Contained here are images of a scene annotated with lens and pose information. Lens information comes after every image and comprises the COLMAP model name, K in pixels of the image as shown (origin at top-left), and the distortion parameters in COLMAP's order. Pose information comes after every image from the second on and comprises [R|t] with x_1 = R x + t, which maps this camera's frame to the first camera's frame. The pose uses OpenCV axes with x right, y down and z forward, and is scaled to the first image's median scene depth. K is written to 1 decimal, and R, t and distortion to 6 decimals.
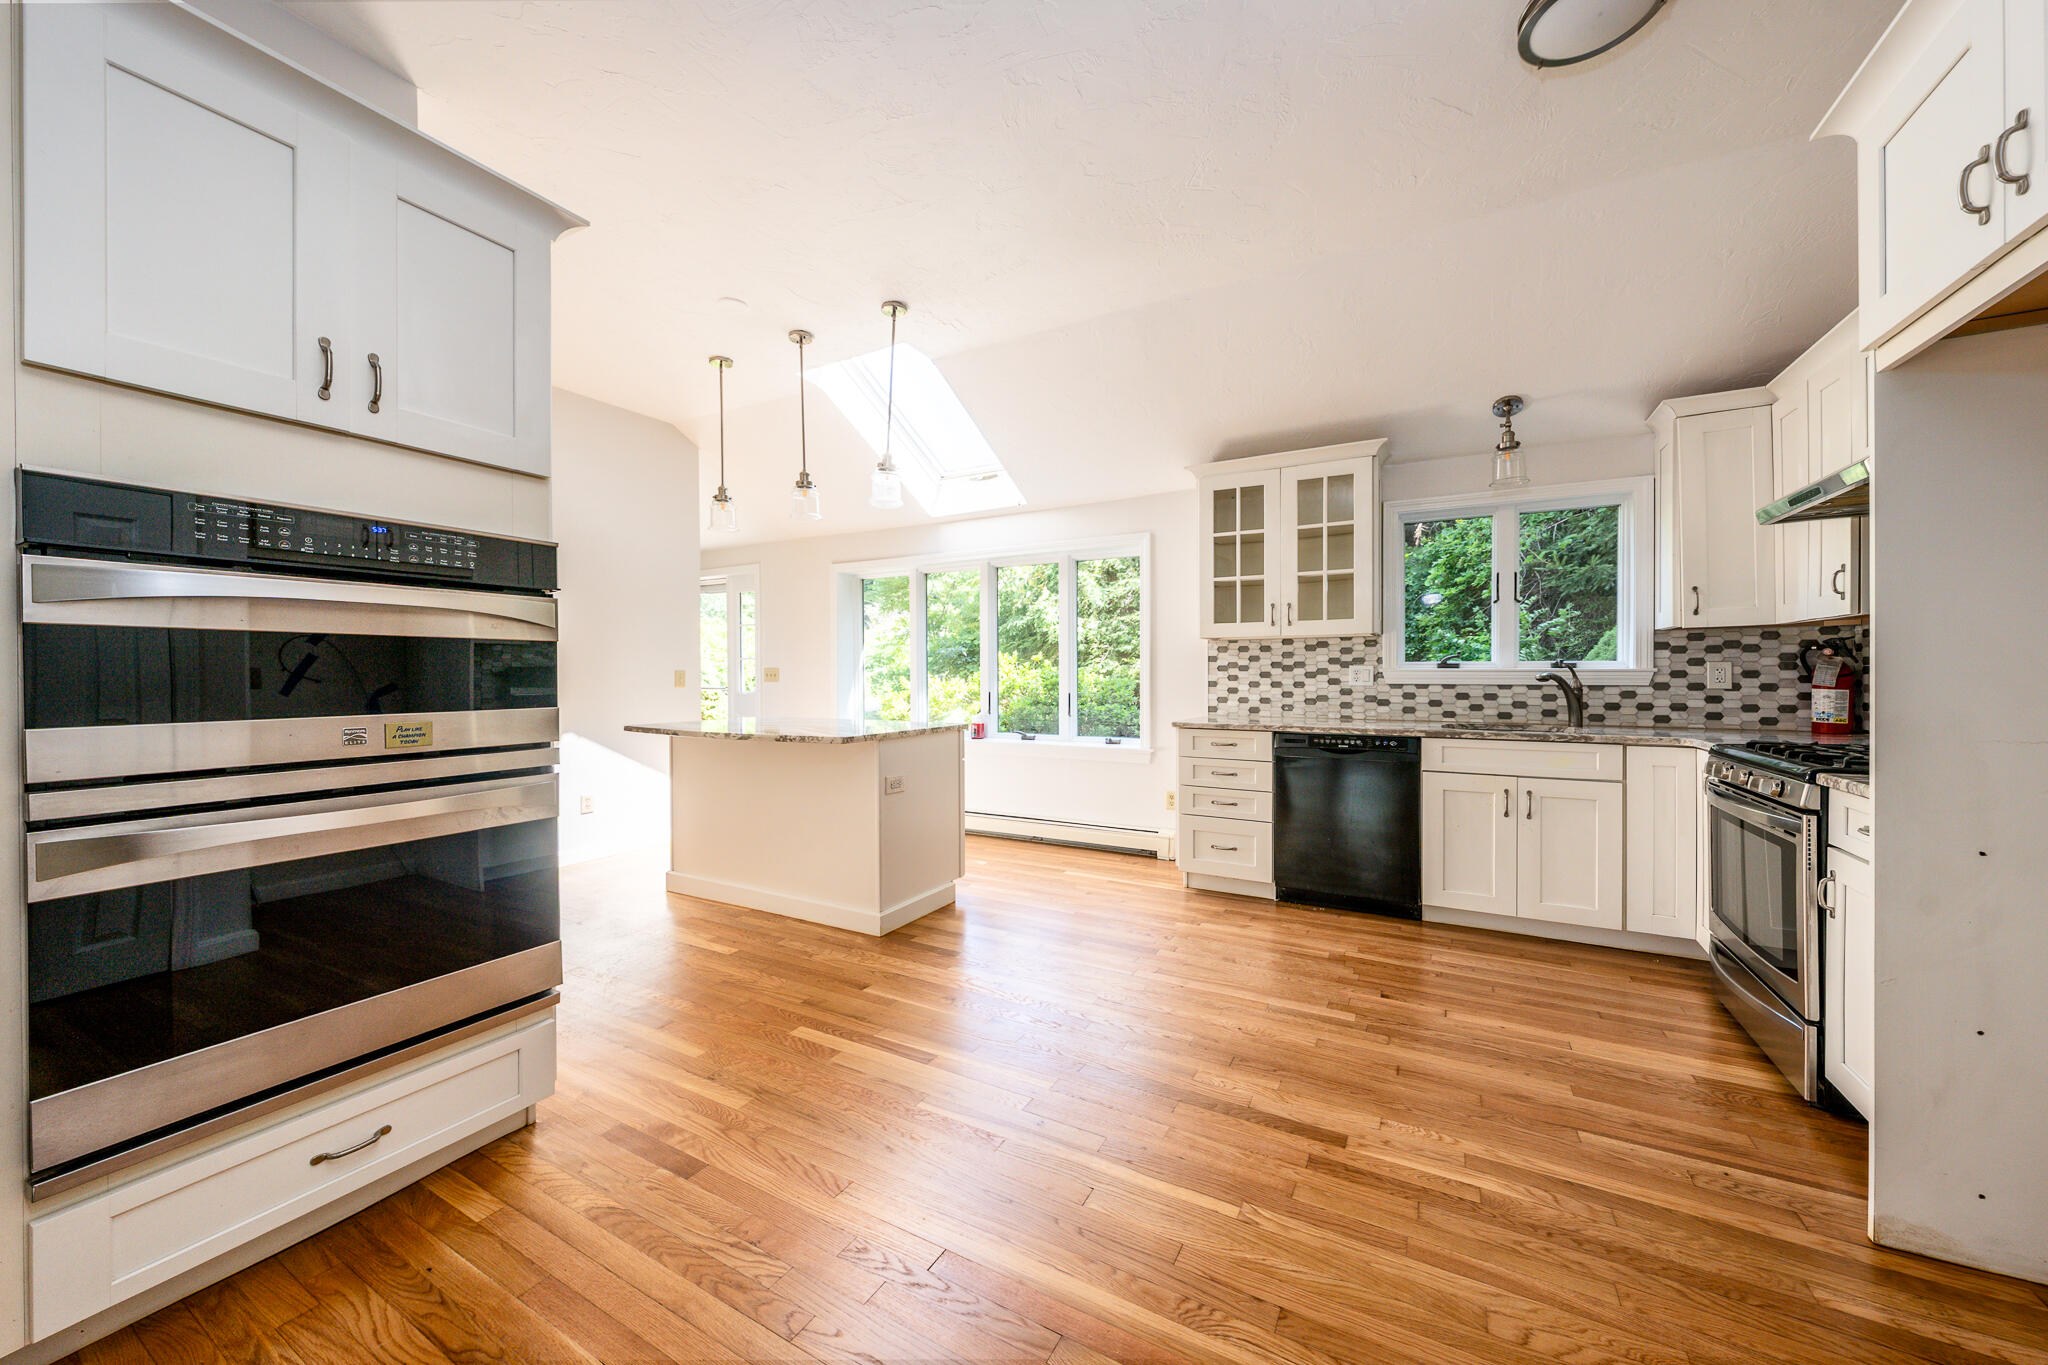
lens RADIAL K [[716.9, 0, 1037.6], [0, 716.9, 687.4], [0, 0, 1]] dist [-0.008150, 0.000682]
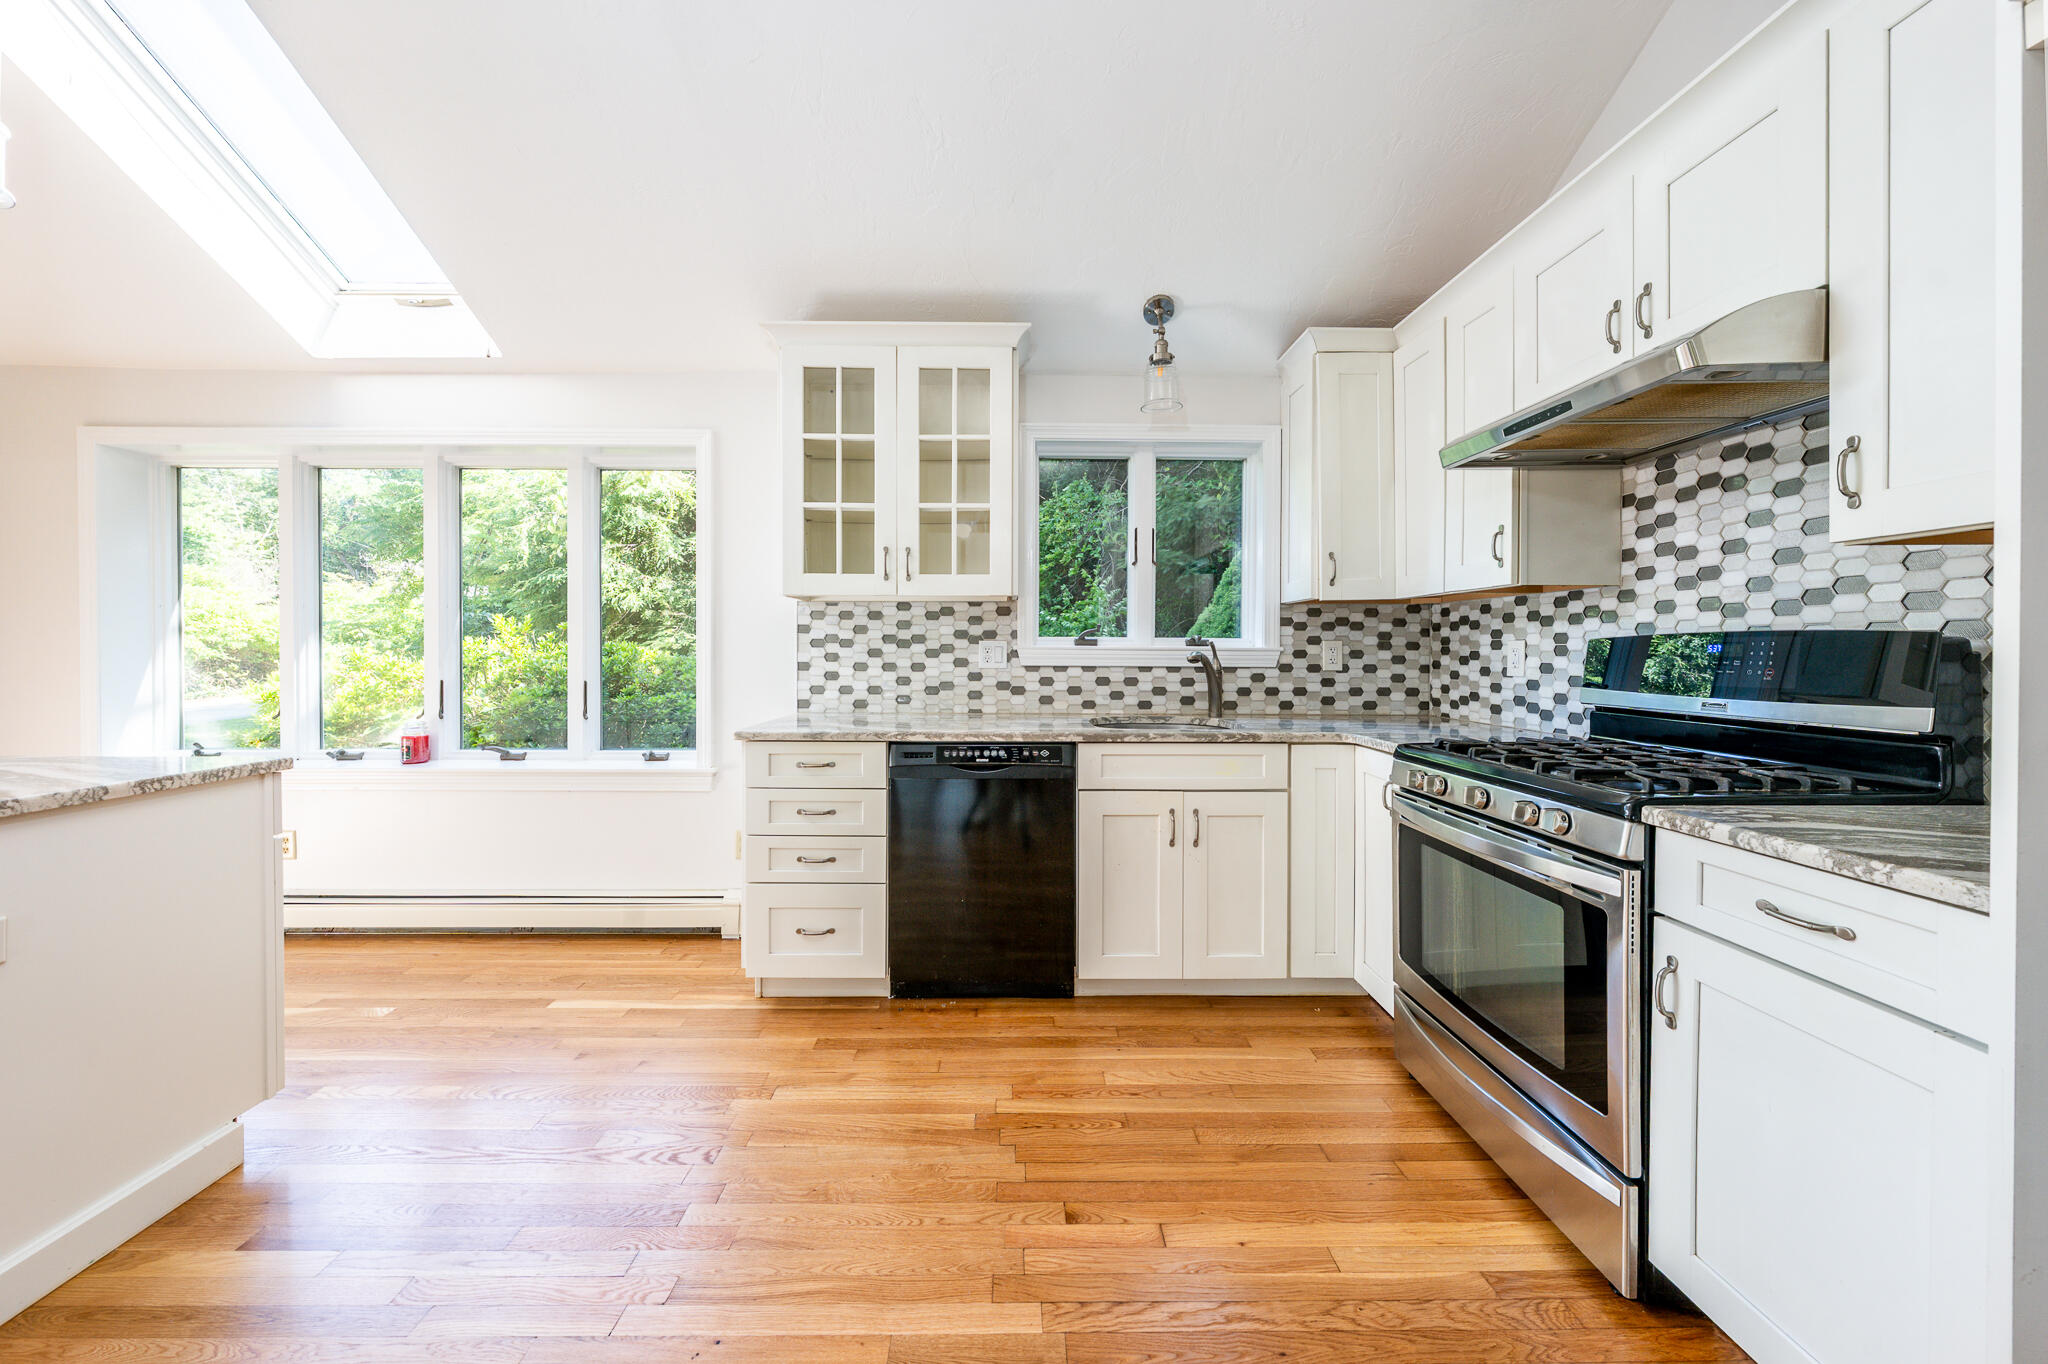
lens RADIAL K [[716.9, 0, 1011.9], [0, 716.9, 659.8], [0, 0, 1]] dist [-0.008150, 0.000682]
pose [[0.882498, -0.000908, 0.470316, 0.126277], [0.004654, 0.999966, -0.006802, -0.005849], [-0.470294, 0.008192, 0.882472, 0.350052]]
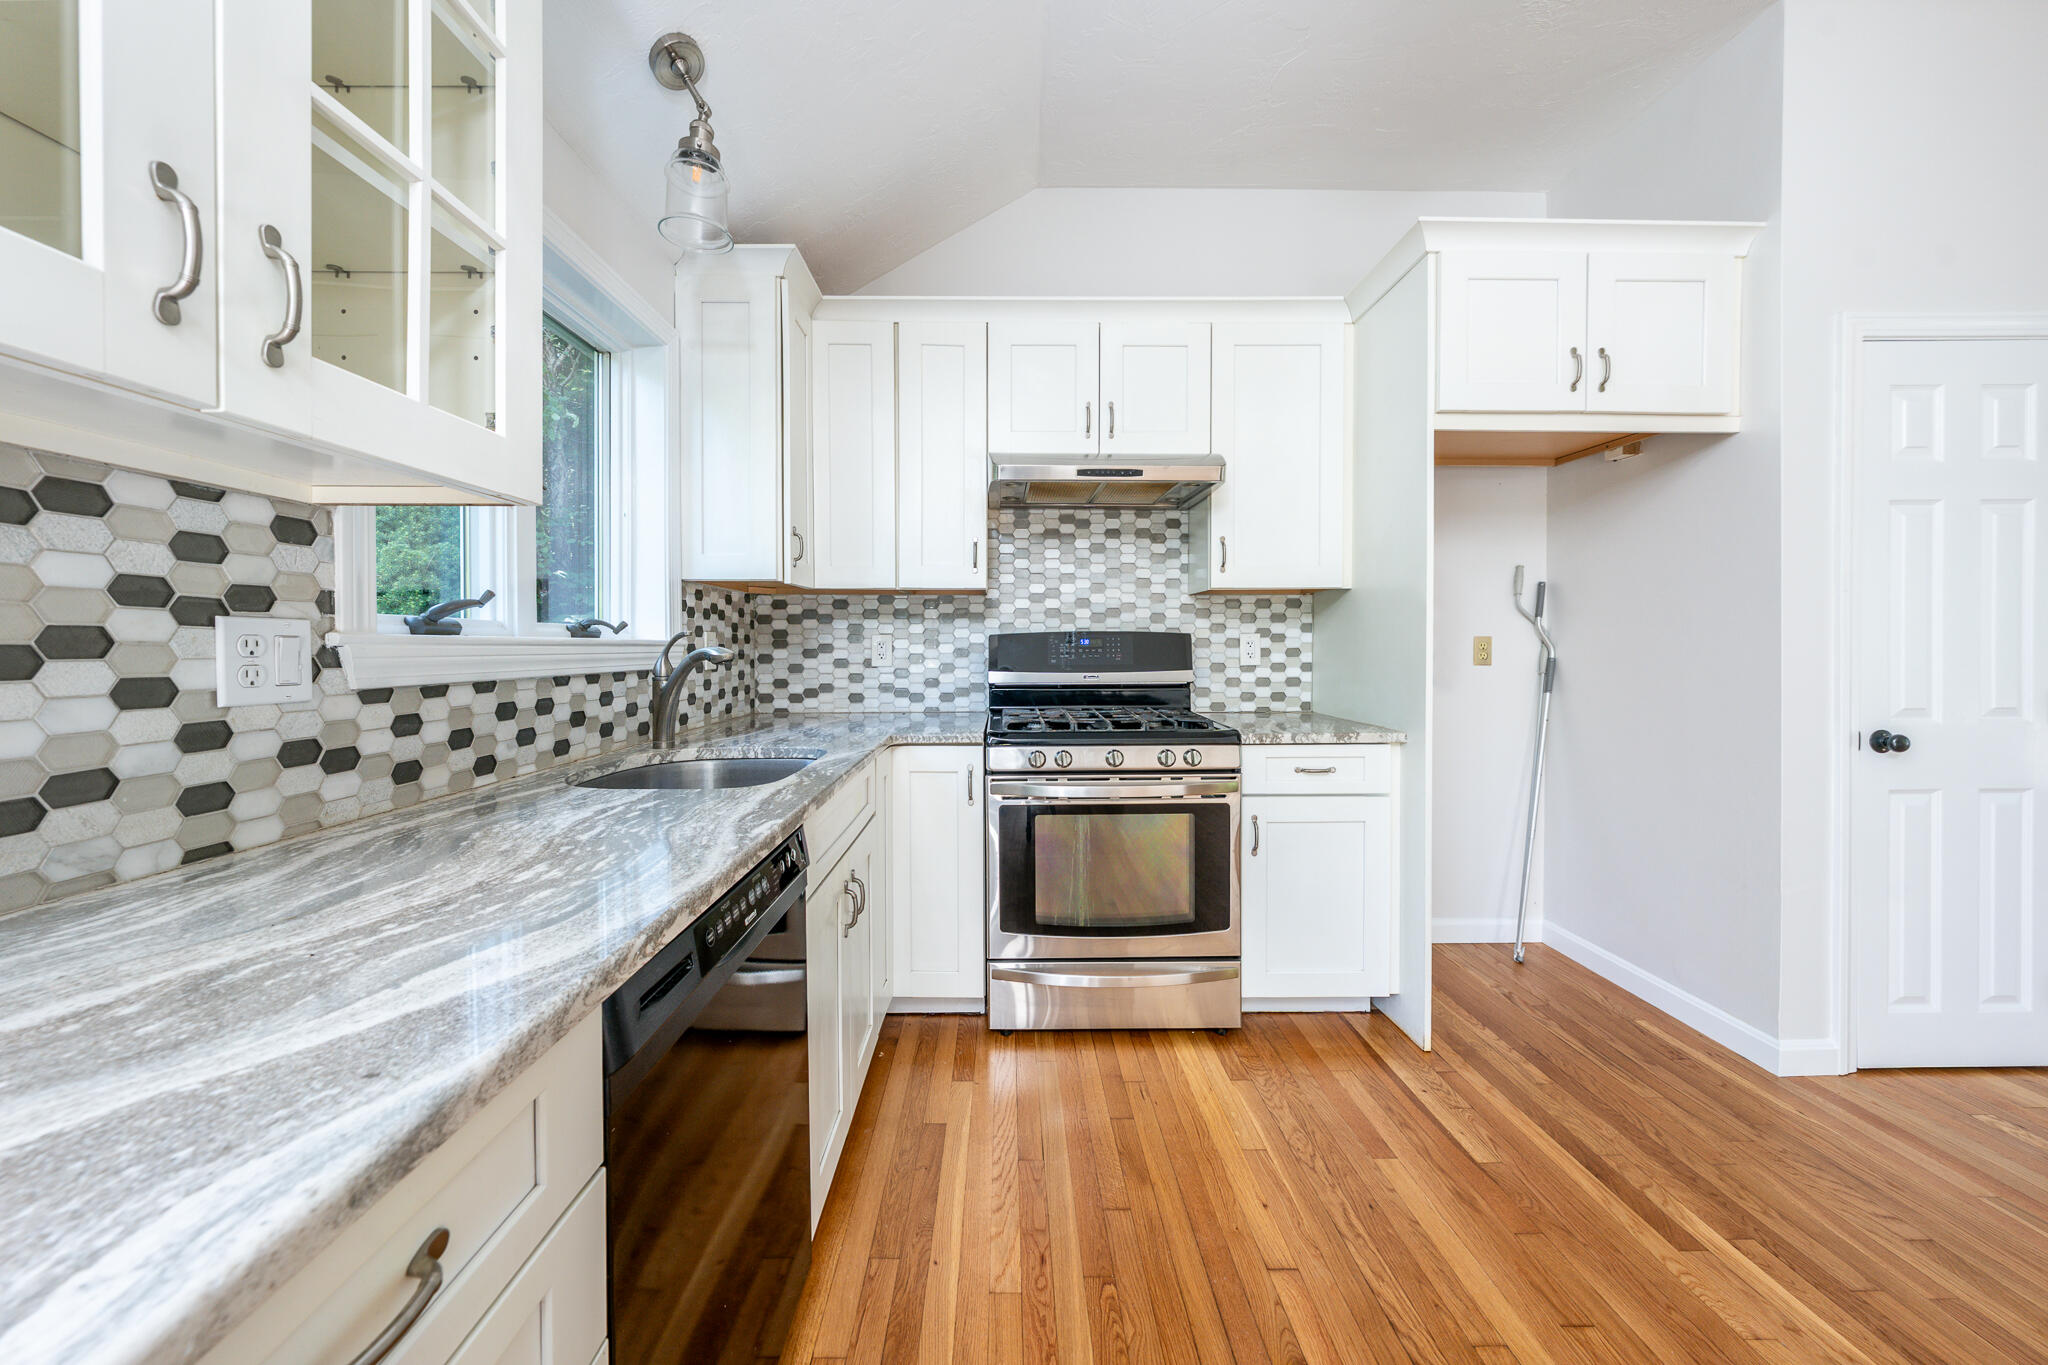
lens RADIAL K [[716.9, 0, 999.8], [0, 716.9, 655.0], [0, 0, 1]] dist [-0.008150, 0.000682]
pose [[-0.474119, -0.010262, 0.880401, 0.132976], [0.022515, 0.999464, 0.023775, -0.019306], [-0.880173, 0.031094, -0.473634, 0.940974]]
